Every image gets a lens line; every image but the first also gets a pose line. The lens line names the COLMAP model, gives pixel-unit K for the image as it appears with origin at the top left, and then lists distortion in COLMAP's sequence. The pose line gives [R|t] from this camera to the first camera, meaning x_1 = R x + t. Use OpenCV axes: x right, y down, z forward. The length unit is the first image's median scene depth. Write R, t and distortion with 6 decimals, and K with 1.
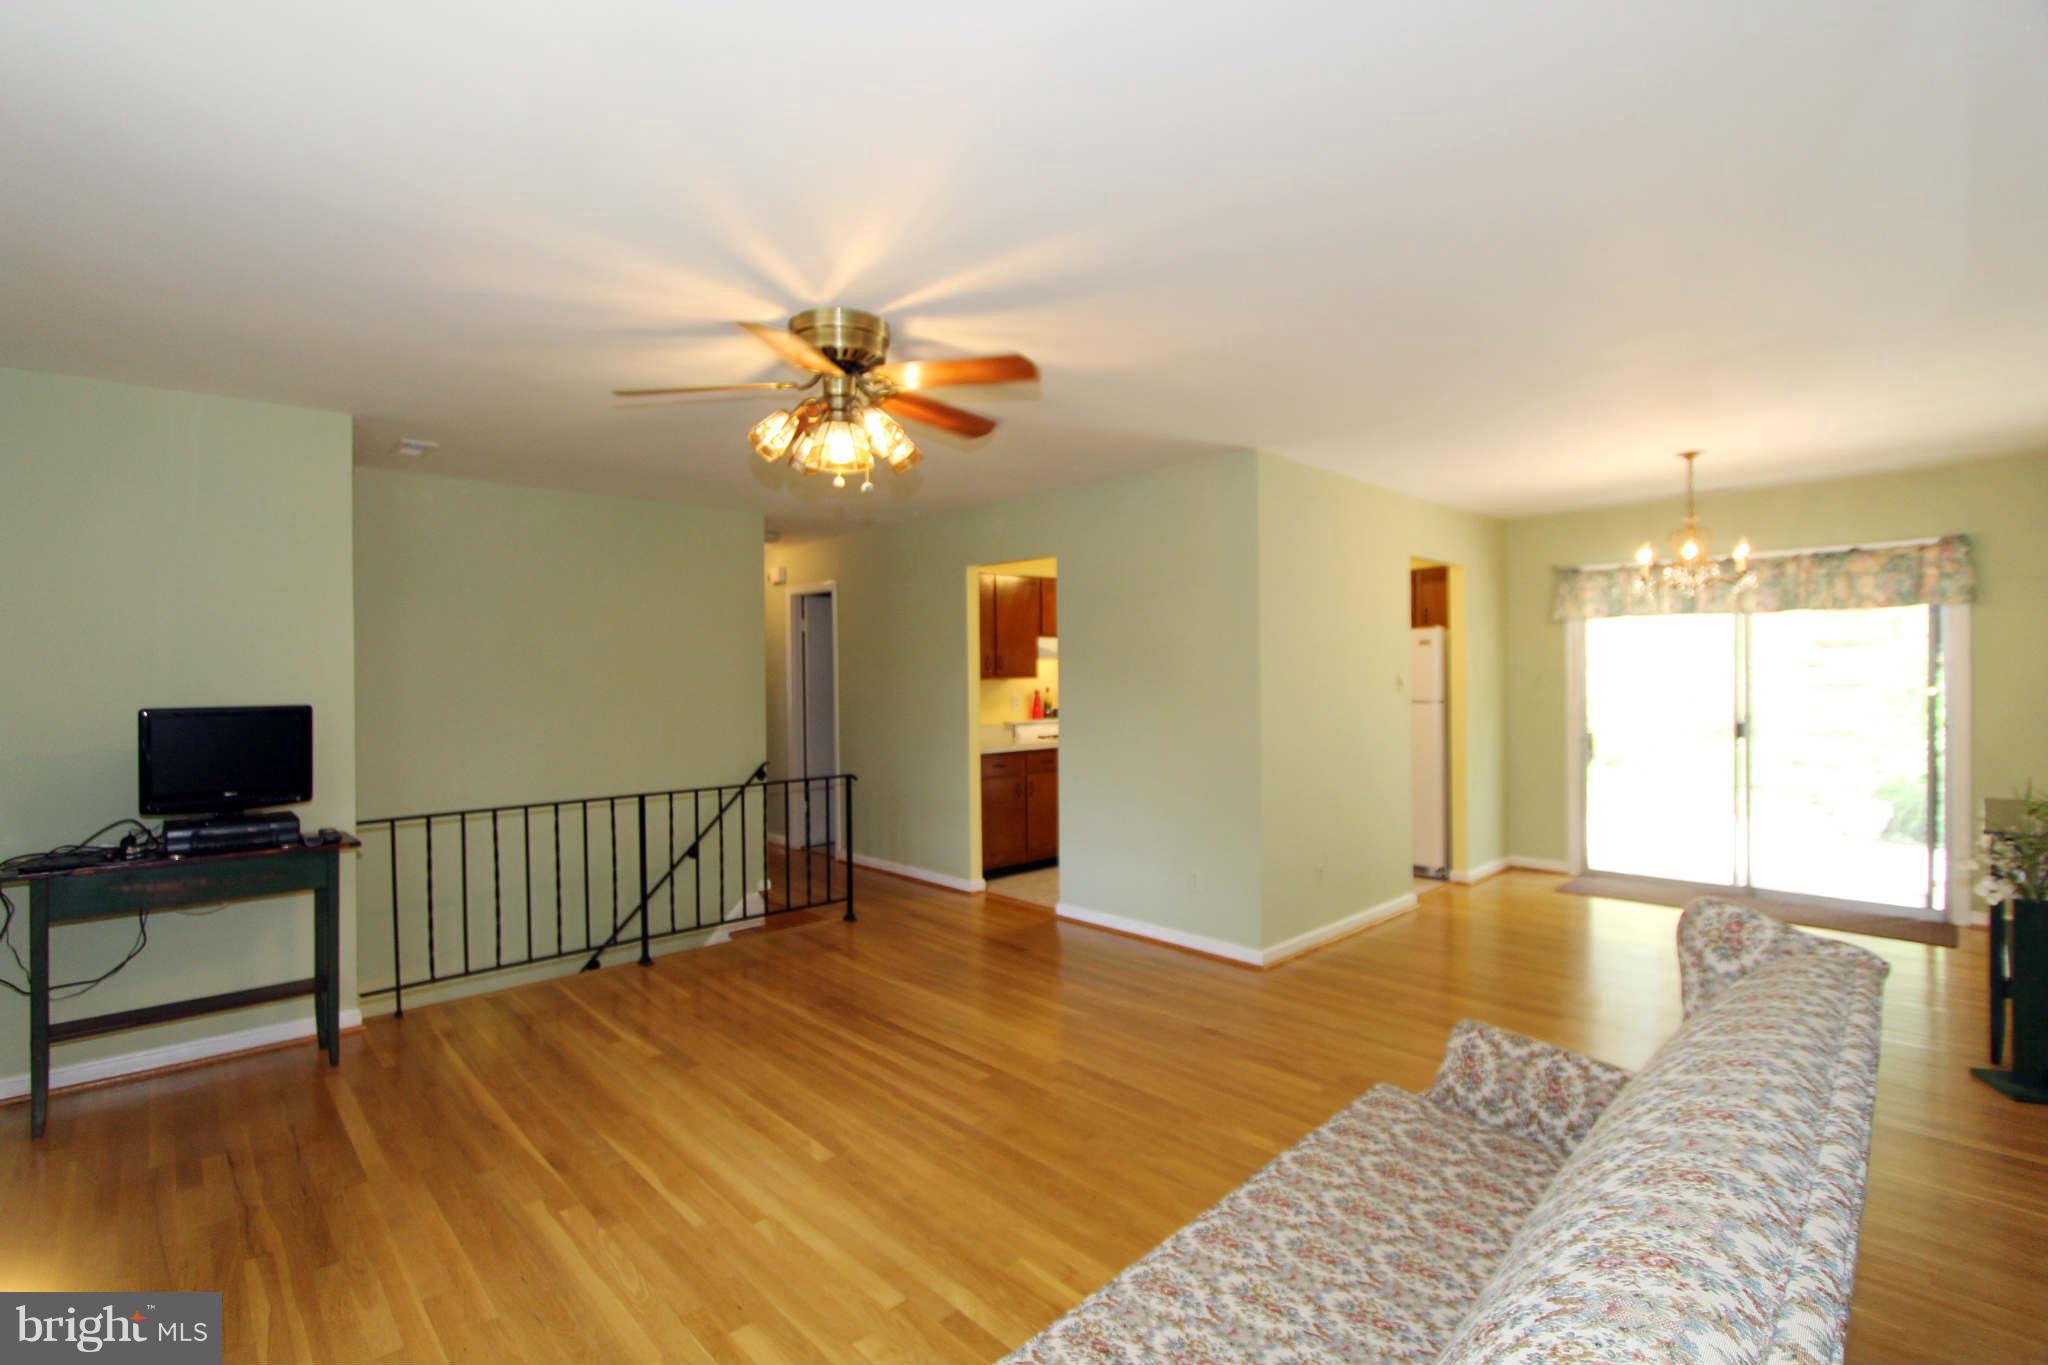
lens RADIAL K [[938.3, 0, 1009.9], [0, 938.3, 678.9], [0, 0, 1]] dist [-0.017310, 0.001366]
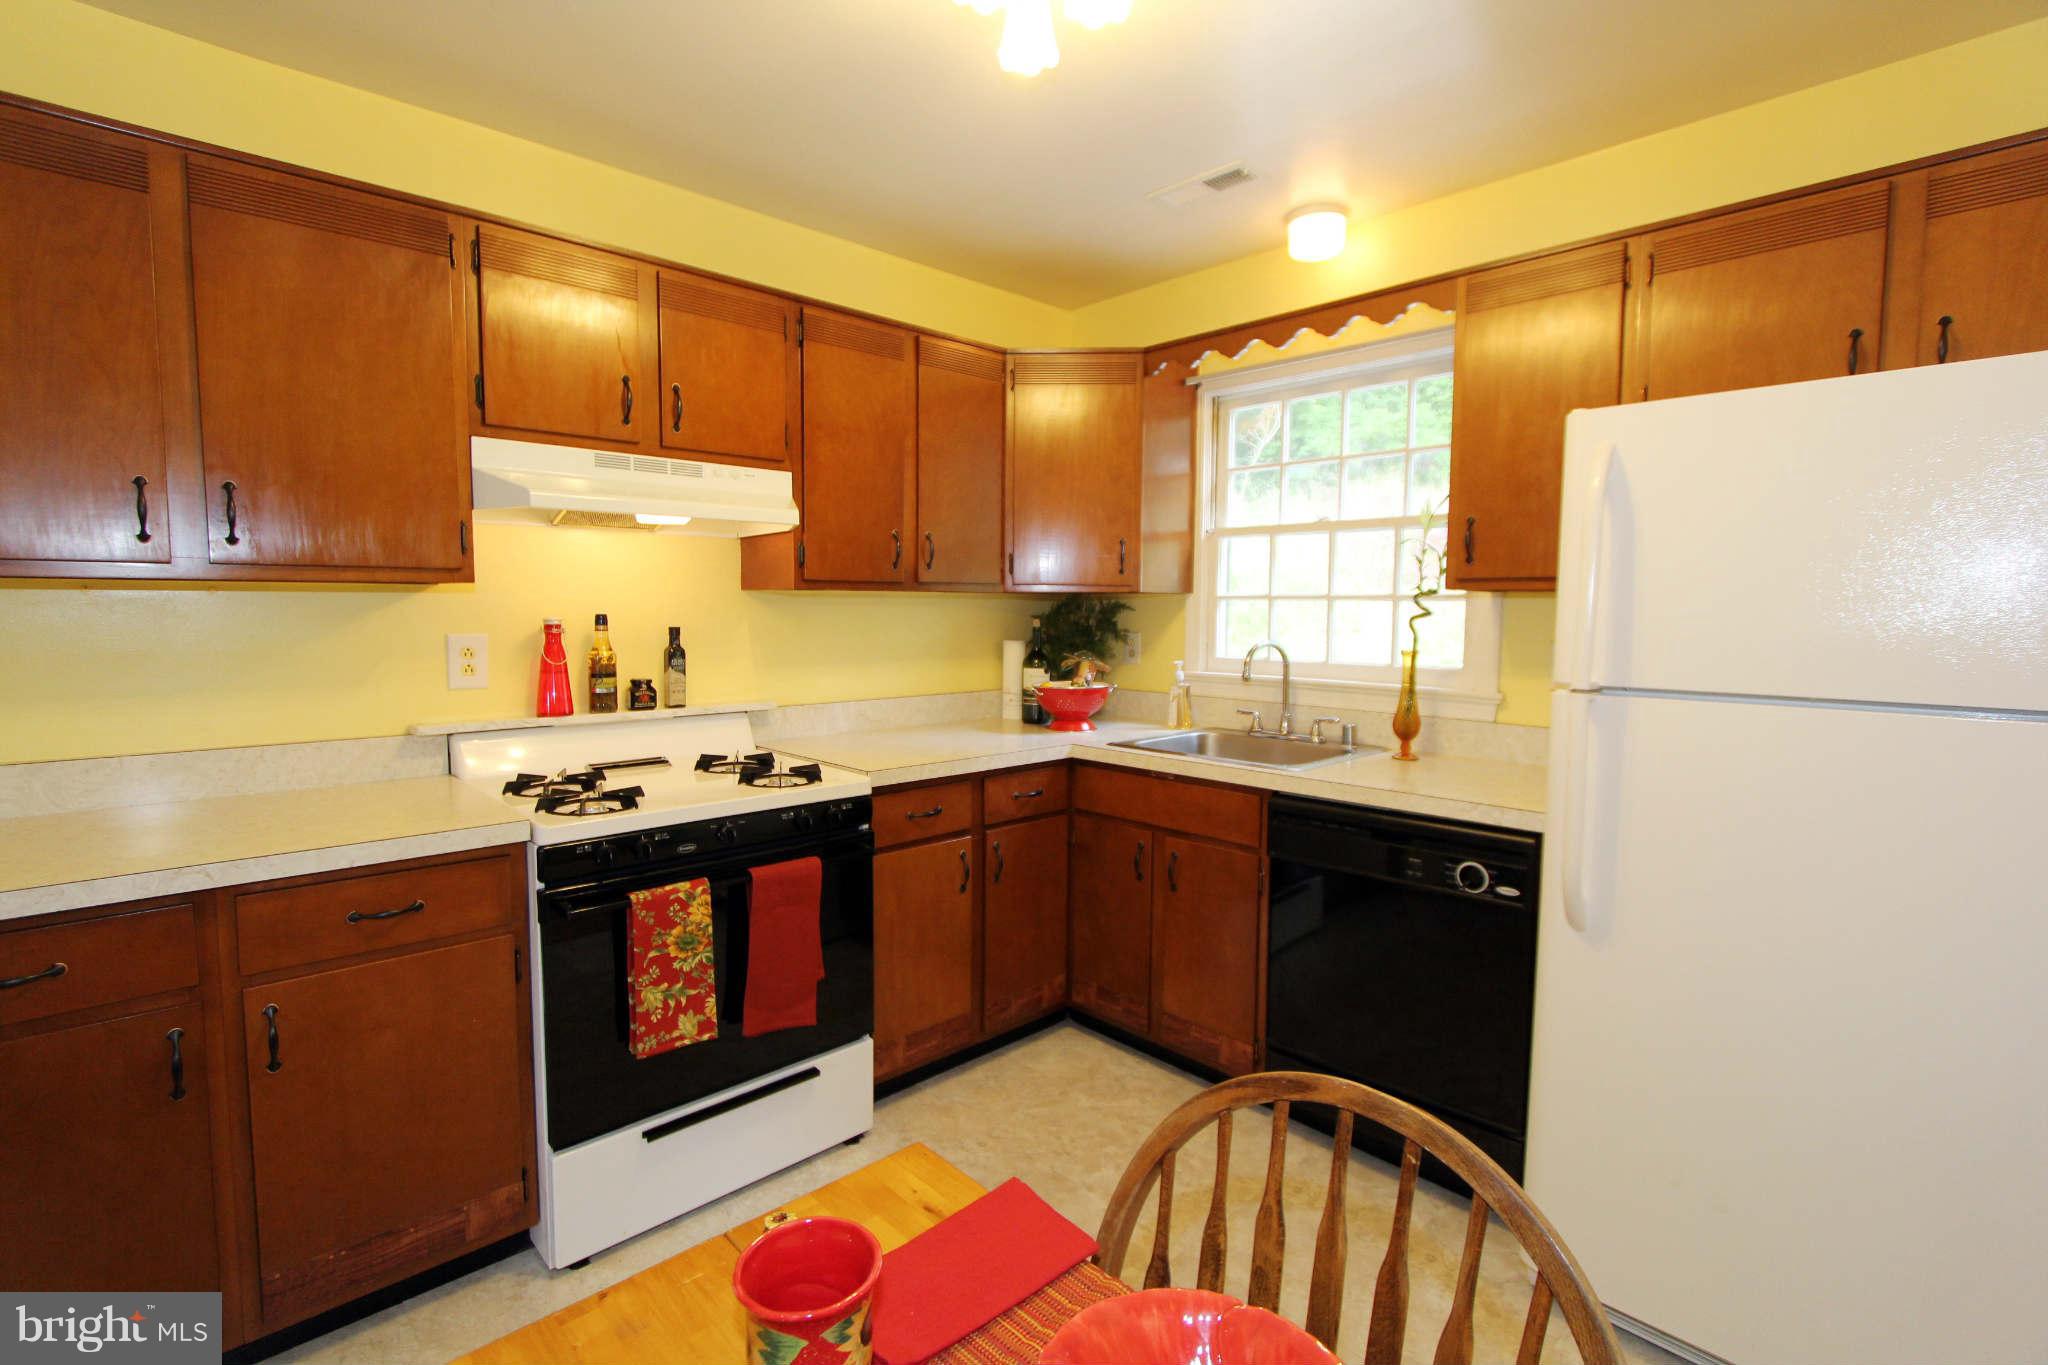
lens RADIAL K [[938.3, 0, 1009.9], [0, 938.3, 678.9], [0, 0, 1]] dist [-0.017310, 0.001366]
pose [[0.999845, 0.016114, 0.007146, 0.278306], [-0.016616, 0.996902, 0.076874, 0.006650], [-0.005885, -0.076980, 0.997015, 1.043963]]
